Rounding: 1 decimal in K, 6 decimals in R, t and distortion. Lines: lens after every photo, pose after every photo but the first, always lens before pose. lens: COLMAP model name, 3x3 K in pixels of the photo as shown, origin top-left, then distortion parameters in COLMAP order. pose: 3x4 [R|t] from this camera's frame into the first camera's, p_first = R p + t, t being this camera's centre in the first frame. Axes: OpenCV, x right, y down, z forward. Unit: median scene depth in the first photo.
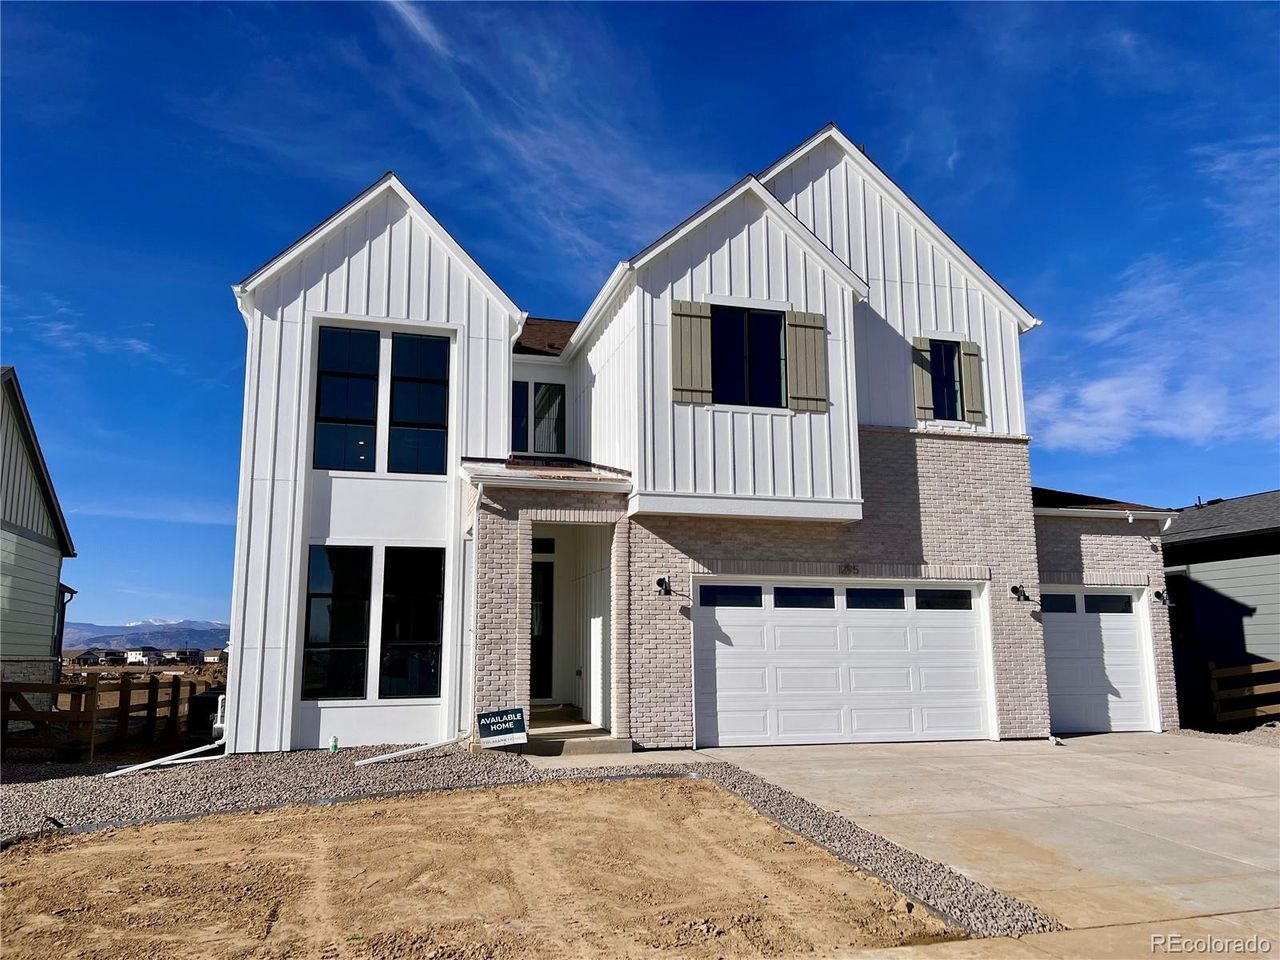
lens RADIAL K [[930.7, 0, 640.0], [0, 930.7, 480.0], [0, 0, 1]] dist [0.059430, -0.001501]
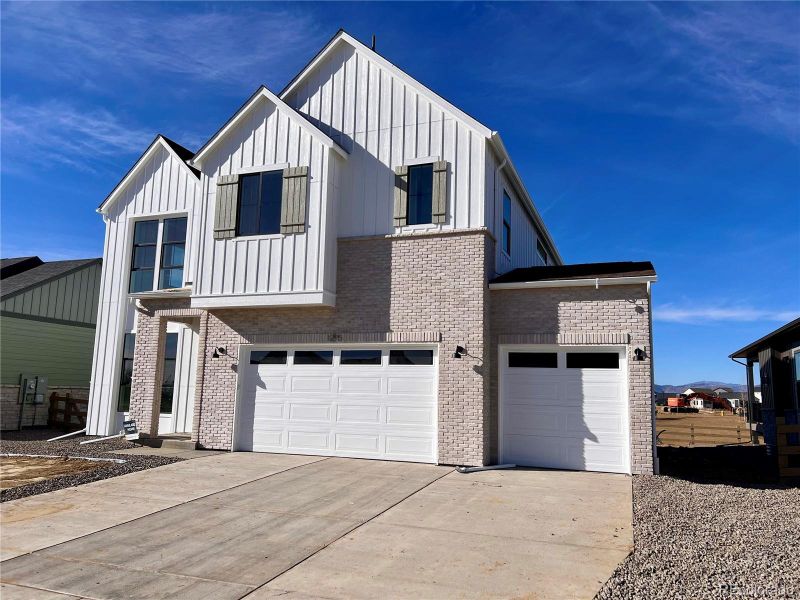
lens RADIAL K [[624.8, 0, 400.0], [0, 624.8, 300.0], [0, 0, 1]] dist [0.156349, -0.211084]
pose [[0.798420, -0.068347, -0.598210, 0.863459], [0.074889, 0.997094, -0.013969, 0.056424], [0.597426, -0.033646, 0.801218, 0.271702]]
